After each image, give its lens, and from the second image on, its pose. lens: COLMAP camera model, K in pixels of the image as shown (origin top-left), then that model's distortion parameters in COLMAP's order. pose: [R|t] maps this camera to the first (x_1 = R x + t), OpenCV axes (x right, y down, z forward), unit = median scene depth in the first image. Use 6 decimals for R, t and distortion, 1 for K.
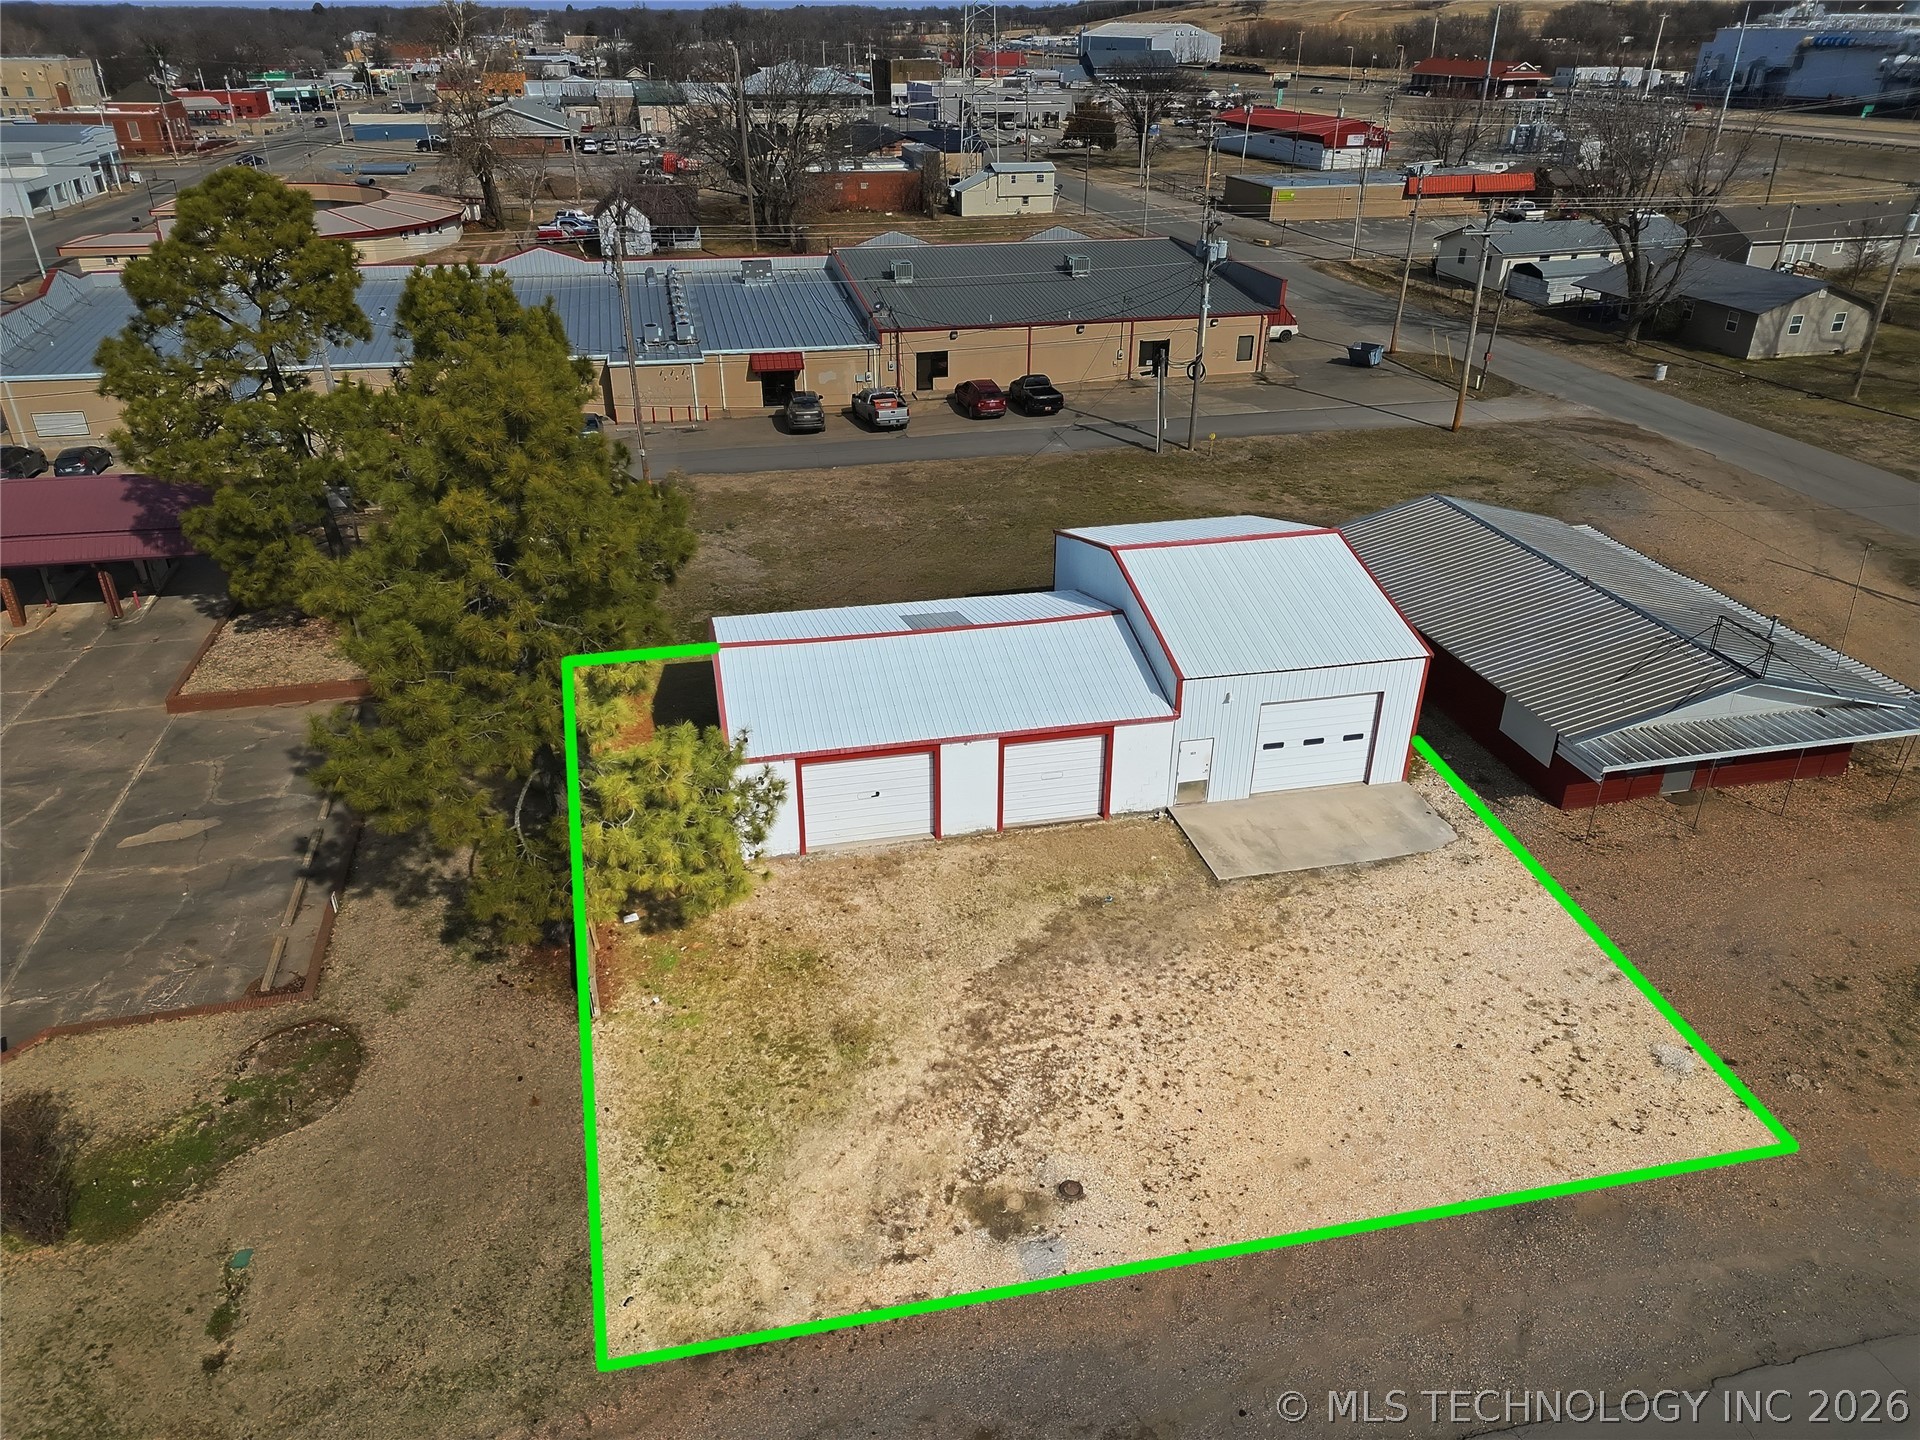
lens RADIAL K [[1340.4, 0, 960.0], [0, 1340.4, 720.0], [0, 0, 1]] dist [0.096002, -0.096350]
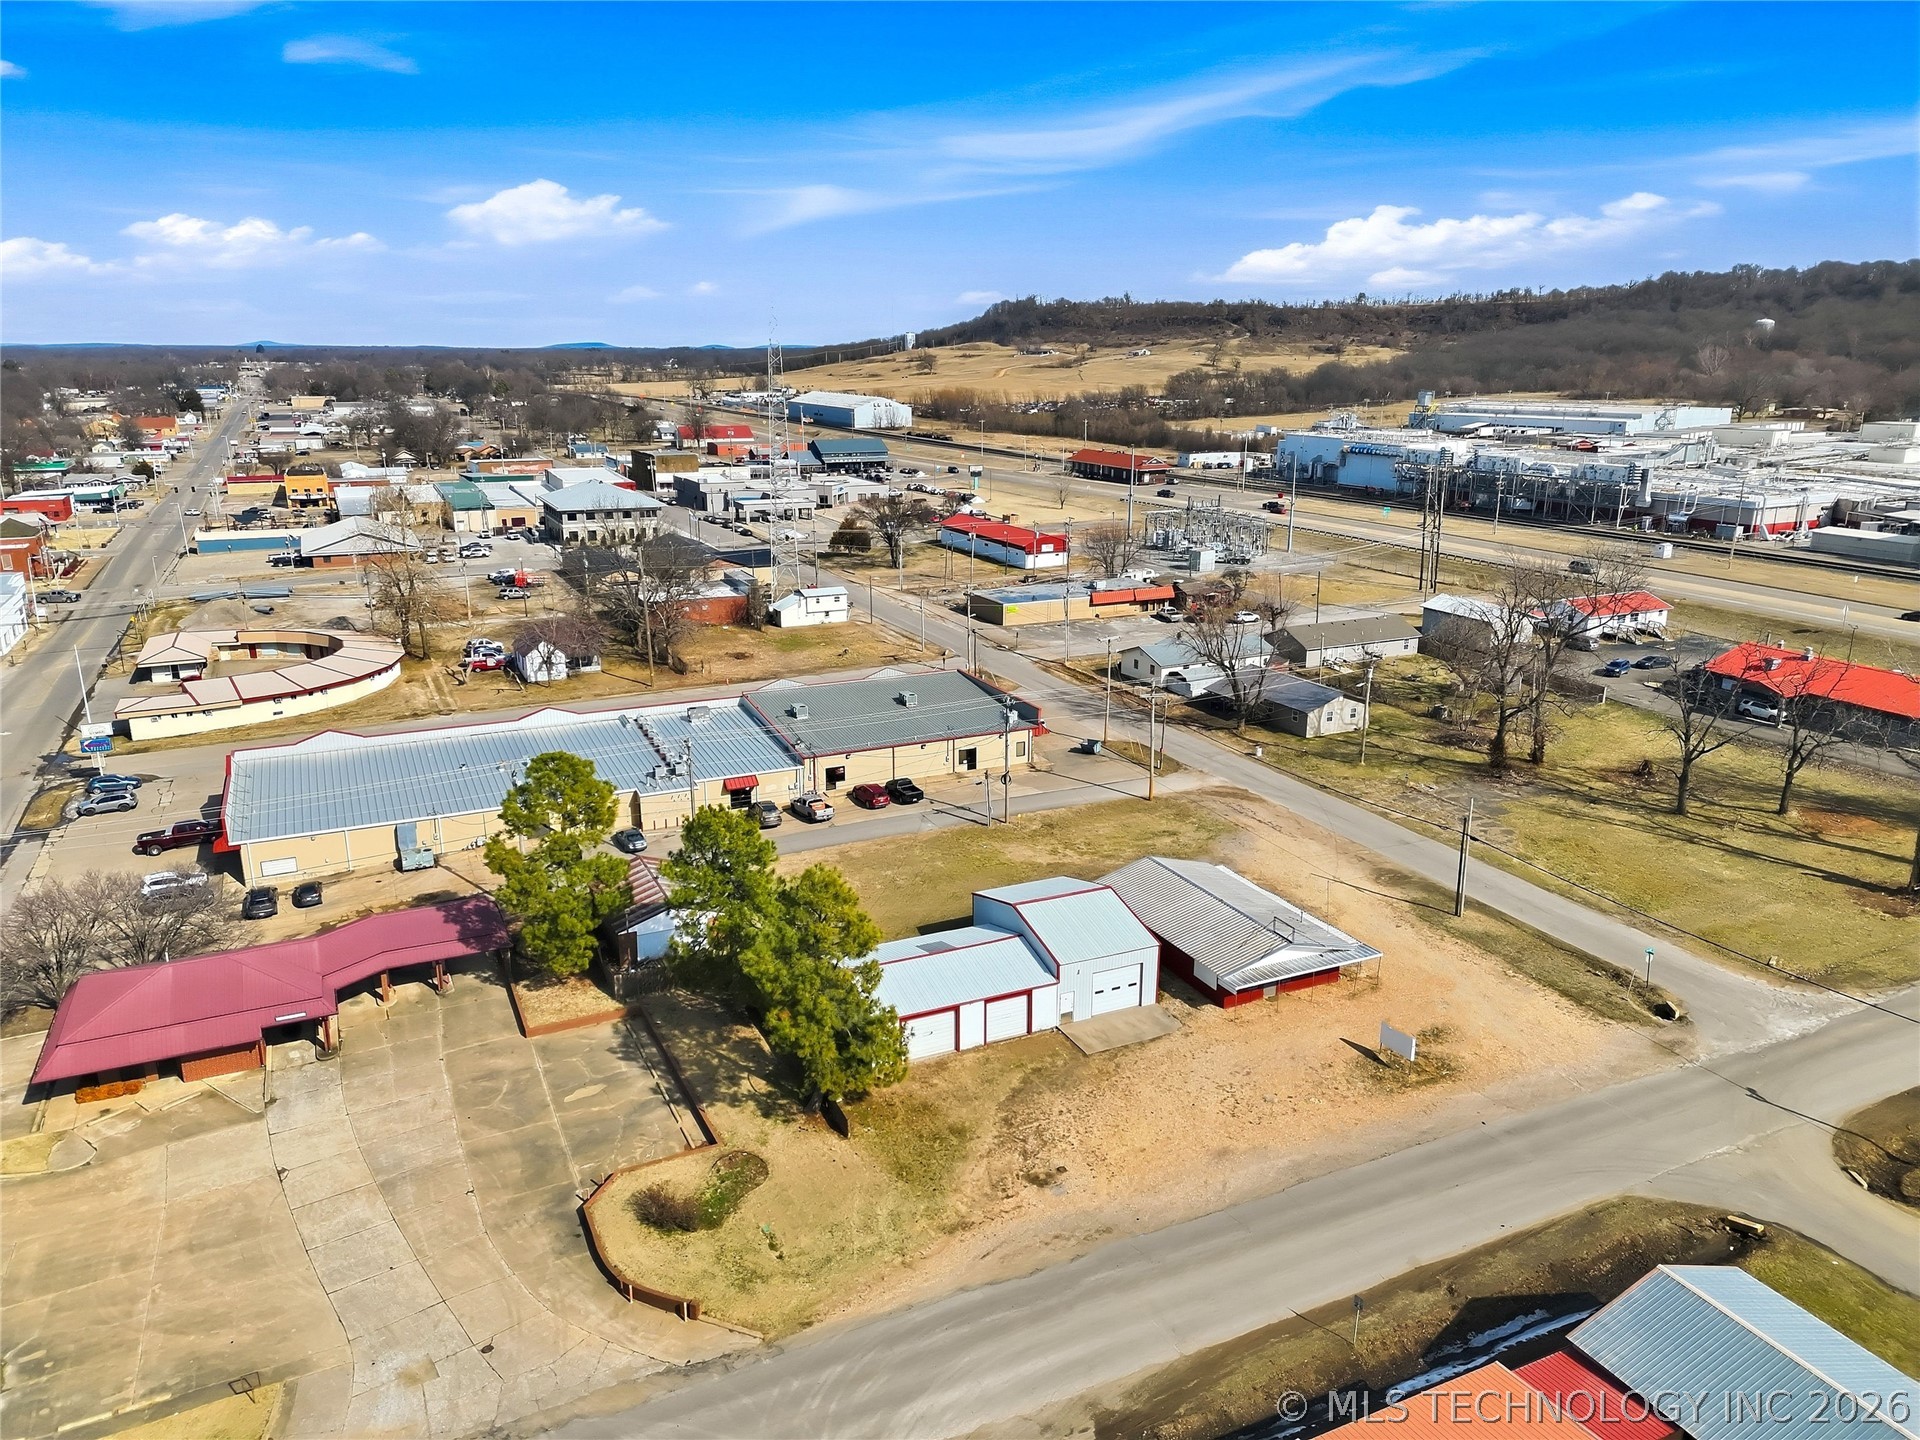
lens RADIAL K [[1340.4, 0, 960.0], [0, 1340.4, 720.0], [0, 0, 1]] dist [0.096002, -0.096350]
pose [[0.976205, -0.059455, 0.208539, -0.326193], [0.100793, 0.975889, -0.193600, -0.009158], [-0.192000, 0.210013, 0.958661, -0.896003]]
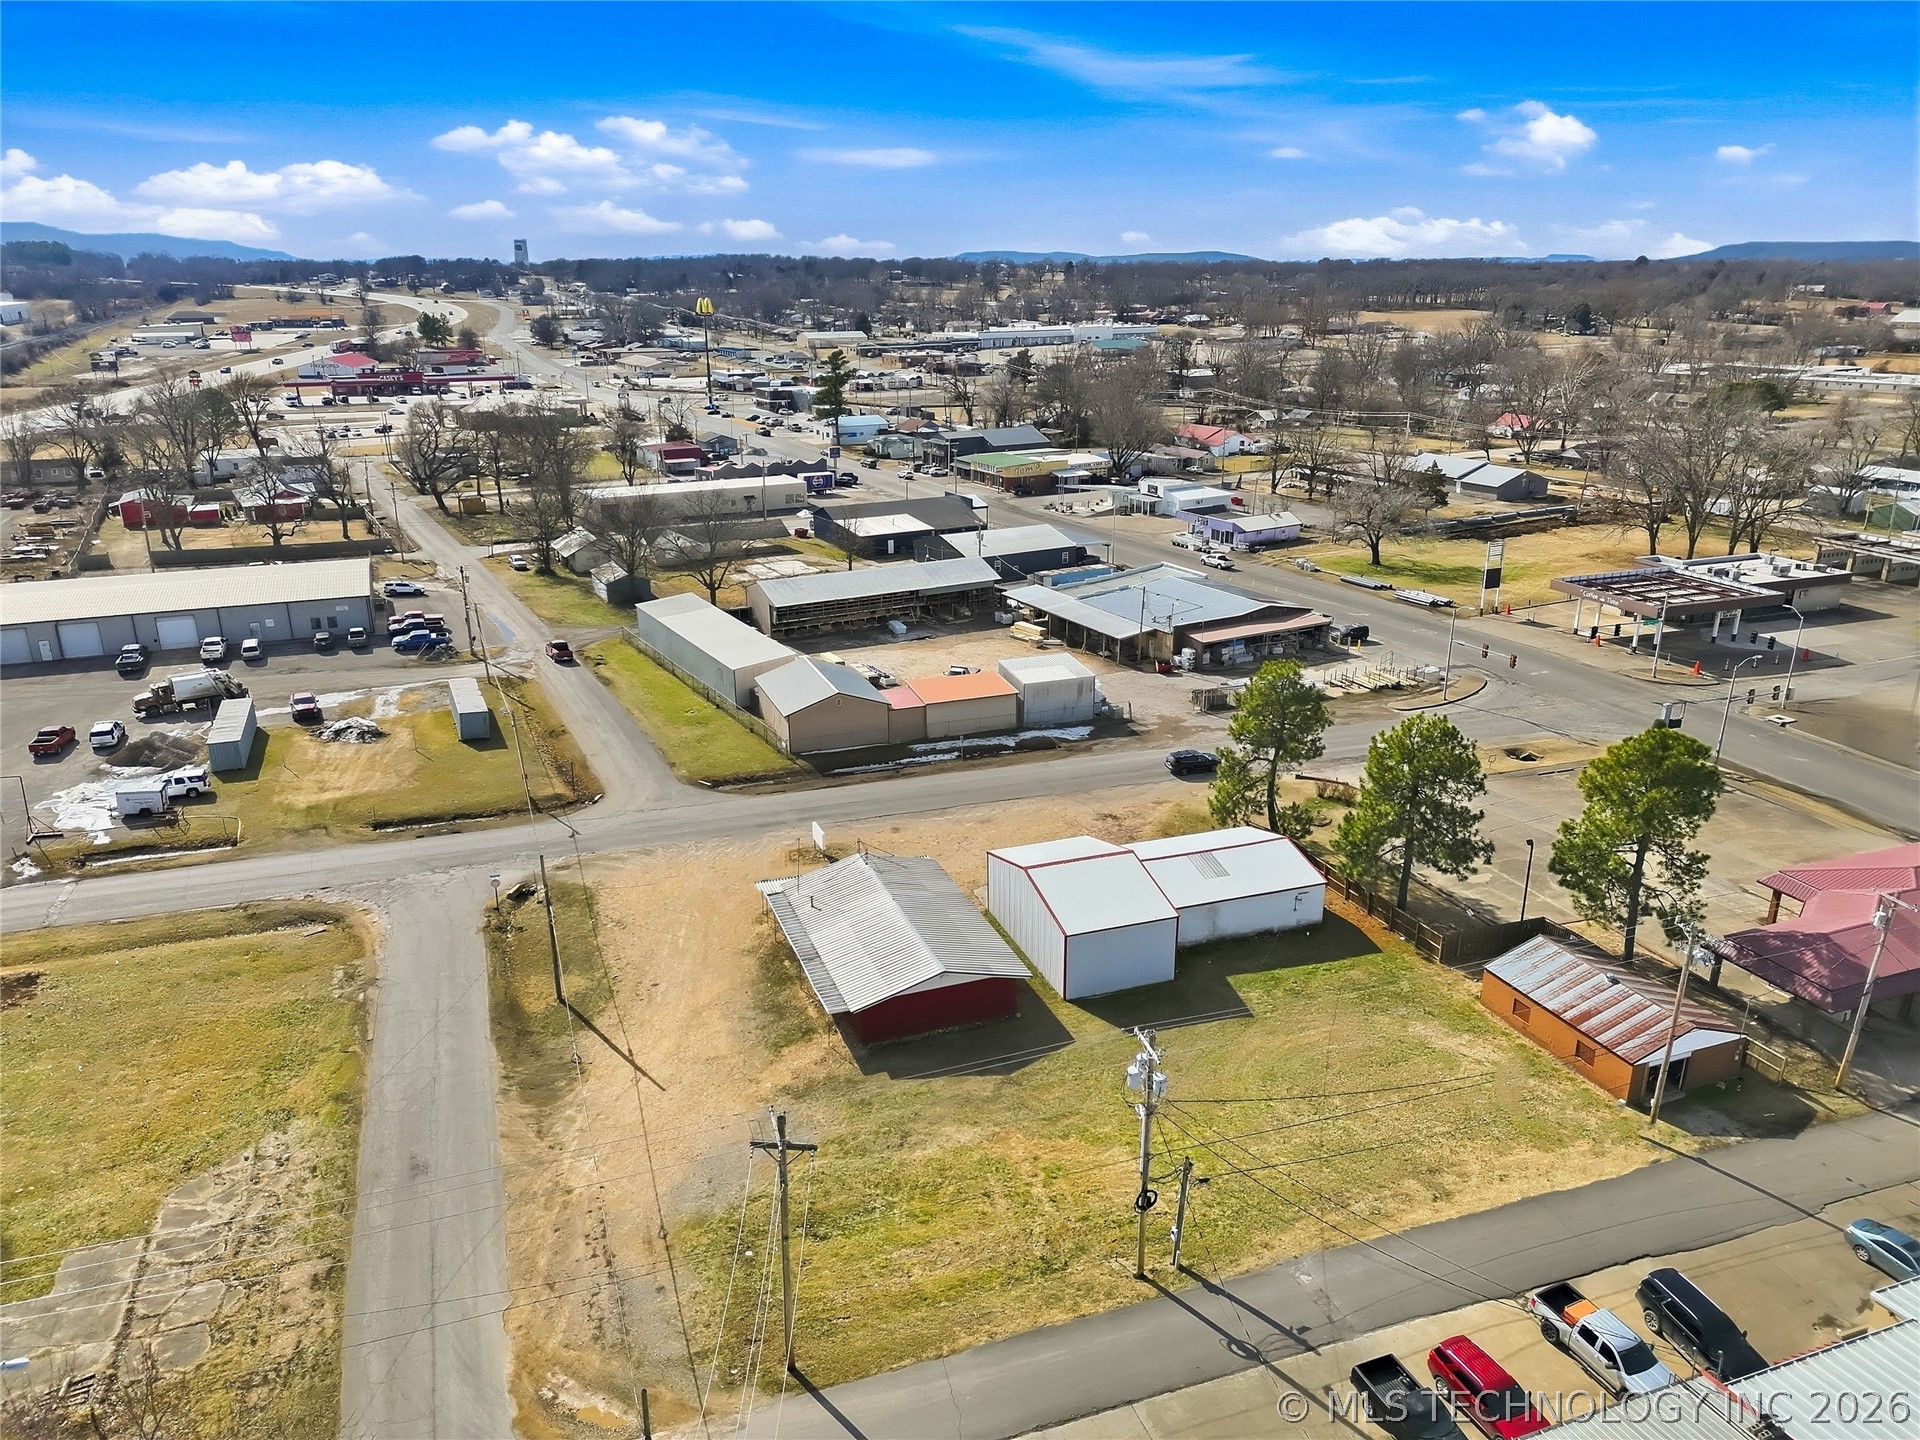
lens RADIAL K [[1340.4, 0, 960.0], [0, 1340.4, 720.0], [0, 0, 1]] dist [0.096002, -0.096350]
pose [[-0.991055, 0.041259, -0.126915, 0.517224], [-0.062618, 0.696054, 0.715254, -1.418545], [0.117850, 0.716803, -0.687244, 1.845109]]
